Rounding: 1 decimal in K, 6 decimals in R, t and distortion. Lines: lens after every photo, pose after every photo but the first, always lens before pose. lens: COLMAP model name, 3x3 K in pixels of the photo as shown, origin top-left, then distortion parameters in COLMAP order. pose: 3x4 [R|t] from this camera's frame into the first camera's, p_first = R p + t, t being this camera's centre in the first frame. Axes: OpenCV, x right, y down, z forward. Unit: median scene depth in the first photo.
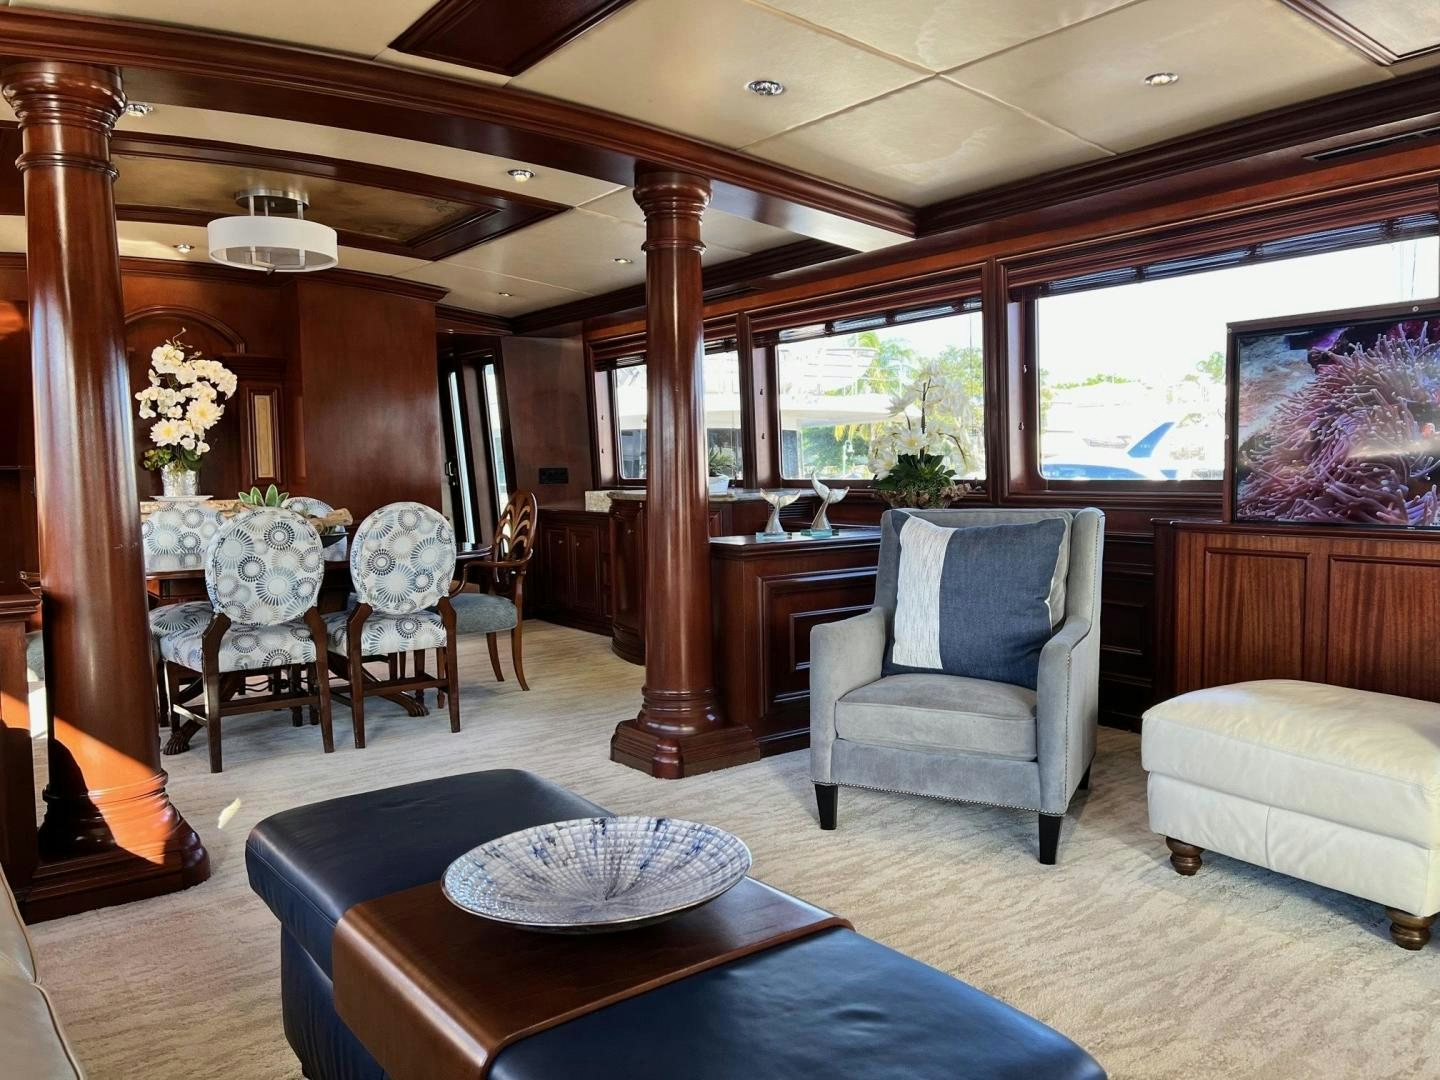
lens RADIAL K [[1099.5, 0, 730.8], [0, 1099.5, 539.1], [0, 0, 1]] dist [0.053488, -0.066139]
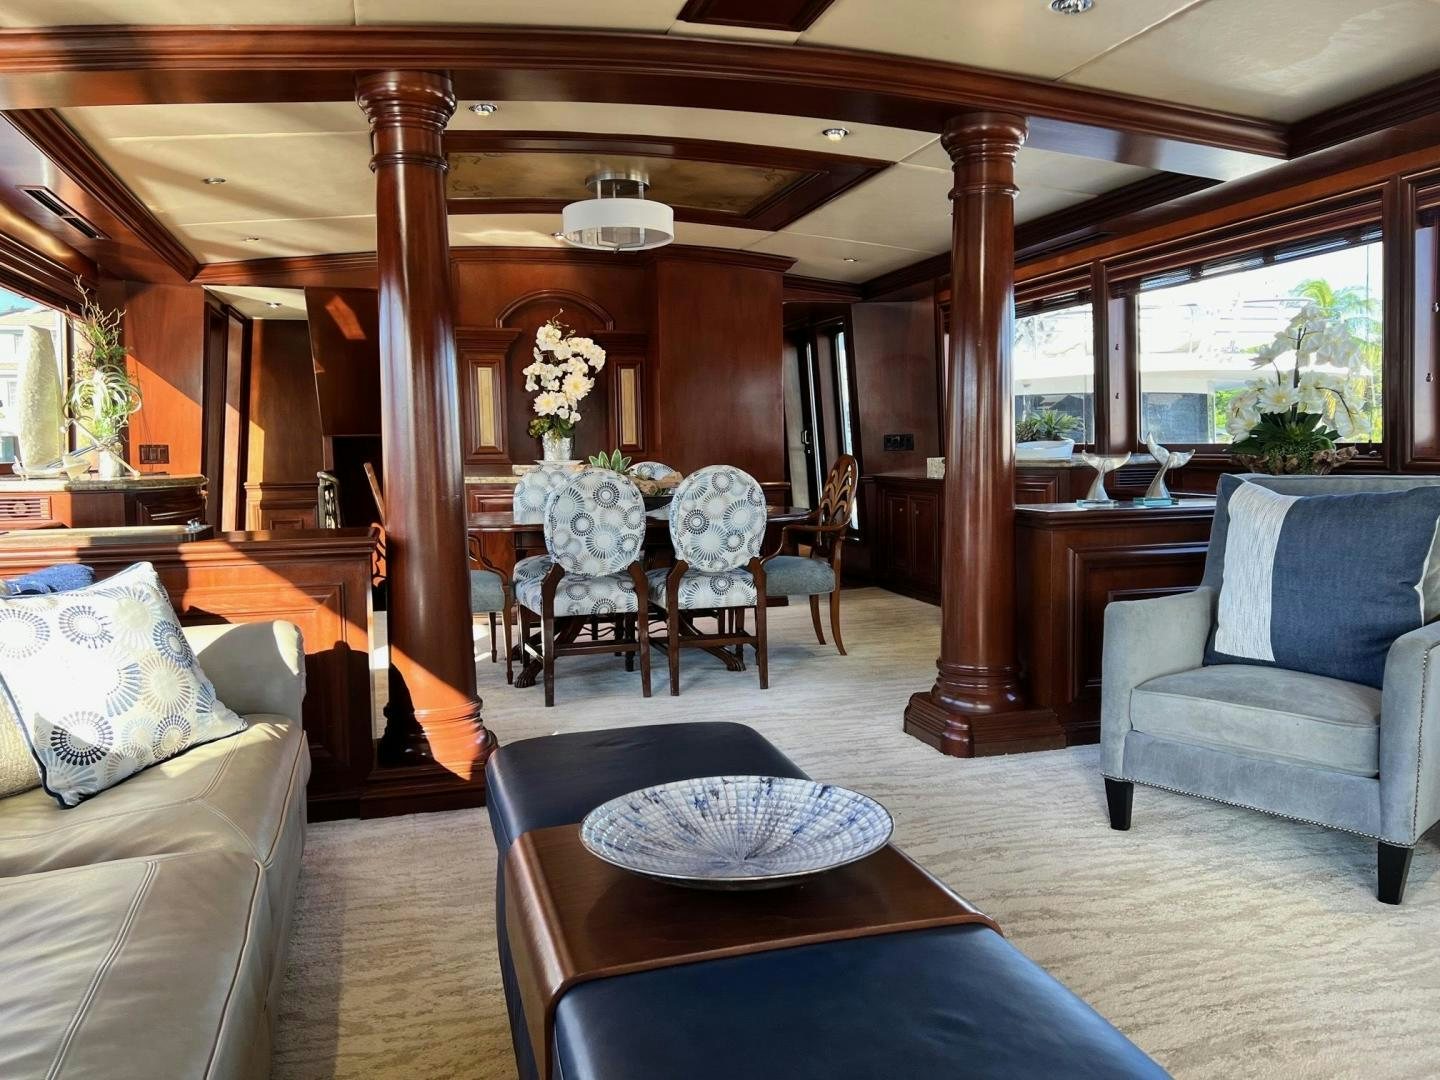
lens RADIAL K [[1099.5, 0, 702.6], [0, 1099.5, 531.1], [0, 0, 1]] dist [0.053488, -0.066139]
pose [[0.930105, 0.028652, -0.366175, 0.079124], [-0.021782, 0.999501, 0.022881, 0.006219], [0.366648, -0.013306, 0.930265, 0.033755]]
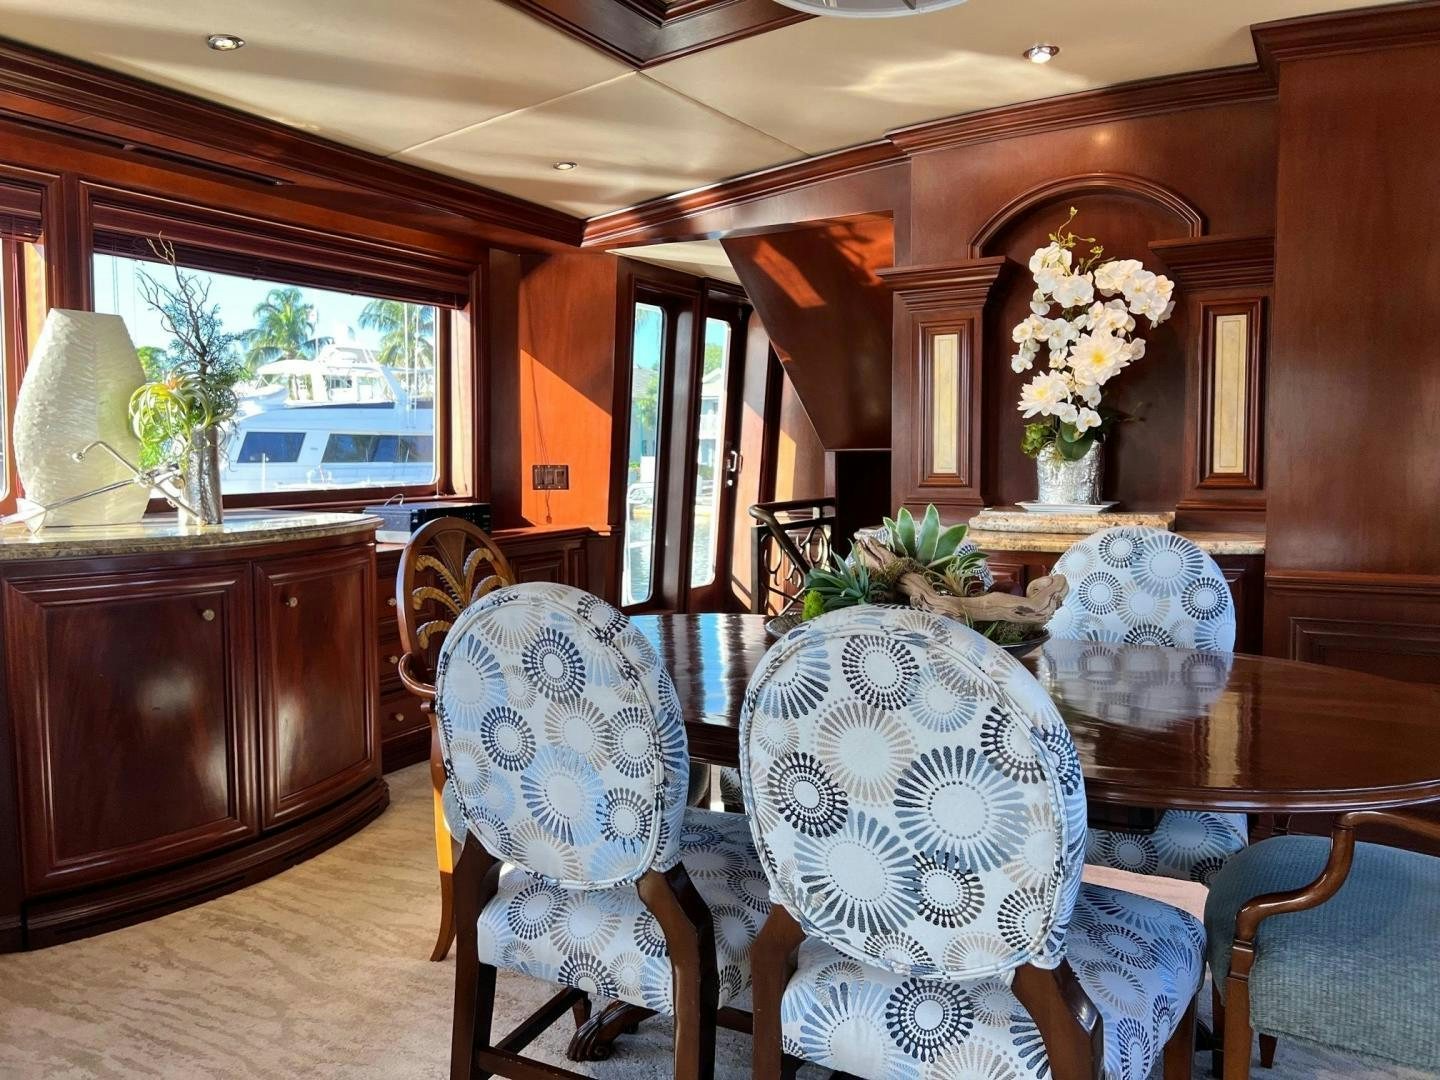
lens RADIAL K [[1099.5, 0, 658.0], [0, 1099.5, 560.7], [0, 0, 1]] dist [0.053488, -0.066139]
pose [[0.401512, 0.095493, -0.910862, -0.070869], [-0.054479, 0.995279, 0.080329, -0.070892], [0.914232, 0.017369, 0.404819, 0.924701]]
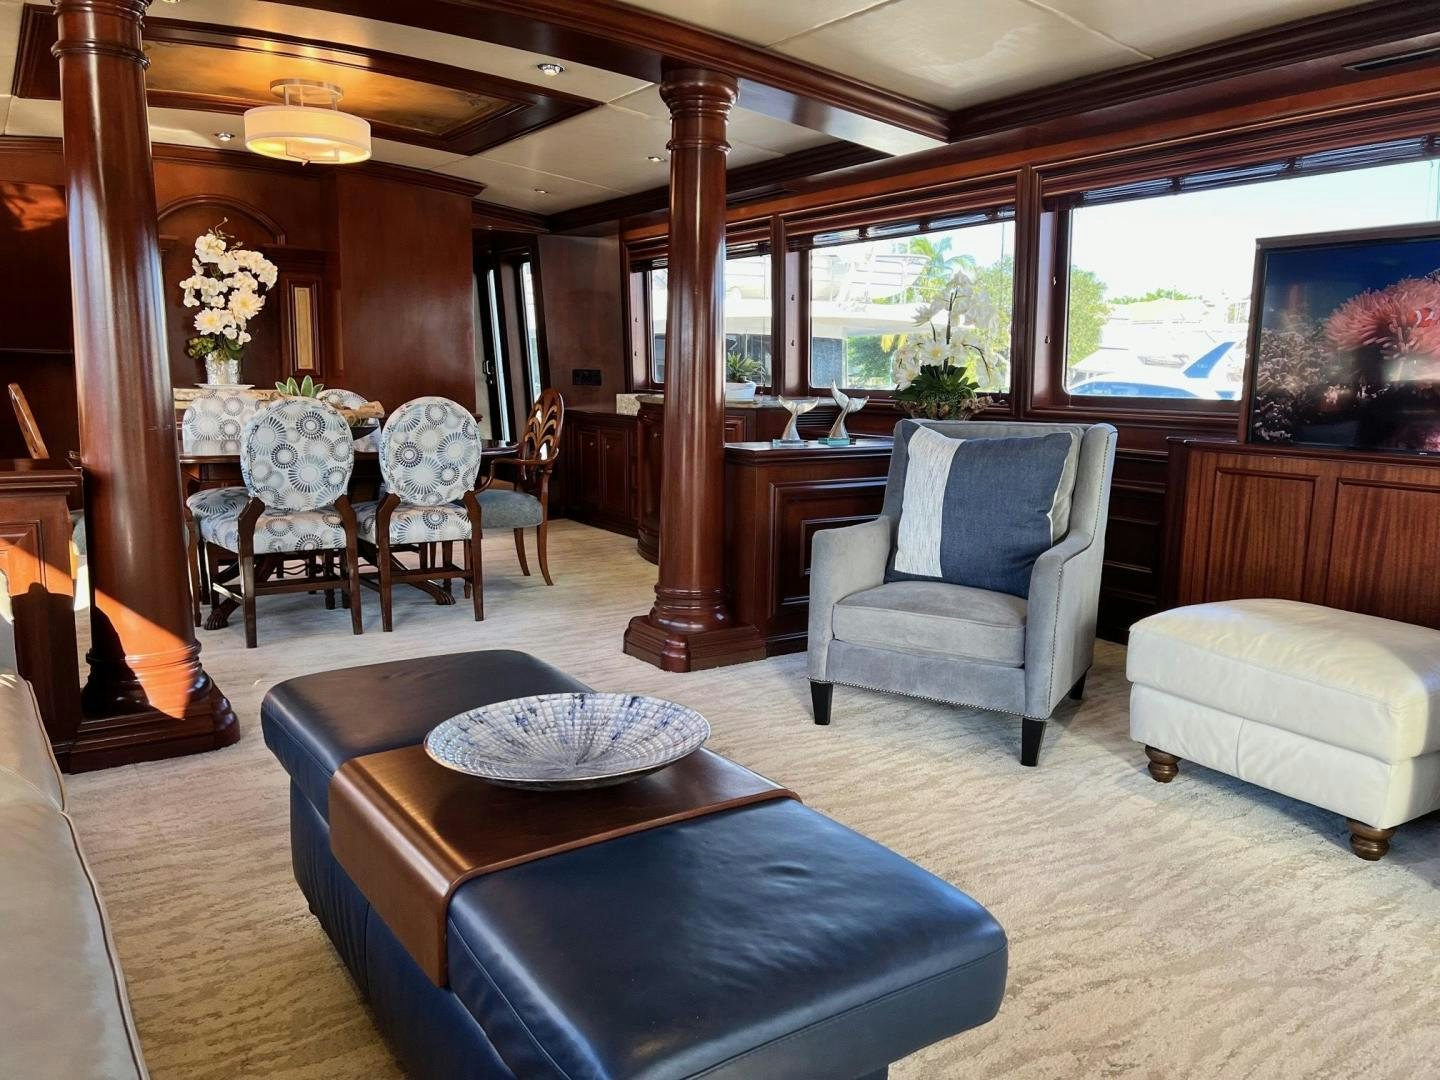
lens RADIAL K [[1099.5, 0, 721.7], [0, 1099.5, 541.2], [0, 0, 1]] dist [0.053488, -0.066139]
pose [[0.998243, 0.038309, -0.045197, 0.027858], [-0.034350, 0.995760, 0.085336, 0.003673], [0.048275, -0.083634, 0.995327, -0.021790]]
